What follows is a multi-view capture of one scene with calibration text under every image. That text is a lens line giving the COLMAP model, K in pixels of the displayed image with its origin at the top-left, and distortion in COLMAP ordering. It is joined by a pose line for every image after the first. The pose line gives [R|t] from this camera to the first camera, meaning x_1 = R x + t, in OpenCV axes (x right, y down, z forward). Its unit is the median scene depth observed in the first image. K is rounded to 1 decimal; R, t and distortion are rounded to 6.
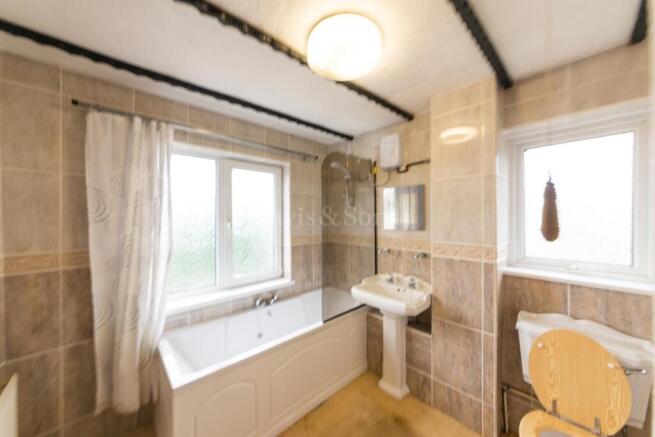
lens RADIAL K [[232.3, 0, 327.4], [0, 232.3, 215.4], [0, 0, 1]] dist [0.013101, -0.000038]
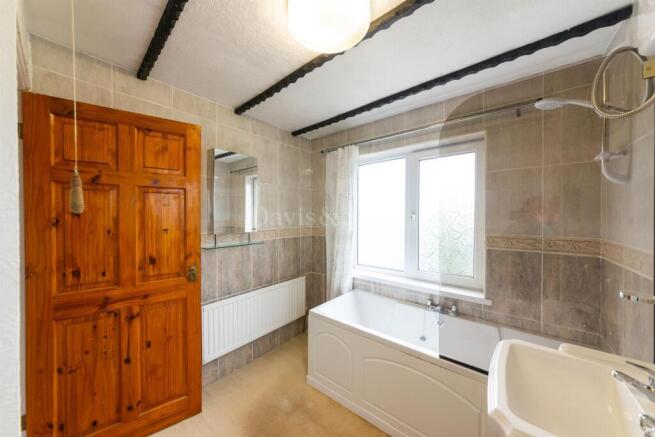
lens RADIAL K [[232.3, 0, 327.4], [0, 232.3, 215.4], [0, 0, 1]] dist [0.013101, -0.000038]
pose [[0.123065, 0.013031, -0.992313, 0.611600], [0.008931, 0.999859, 0.014238, 0.019750], [0.992358, -0.010615, 0.122932, 0.560348]]
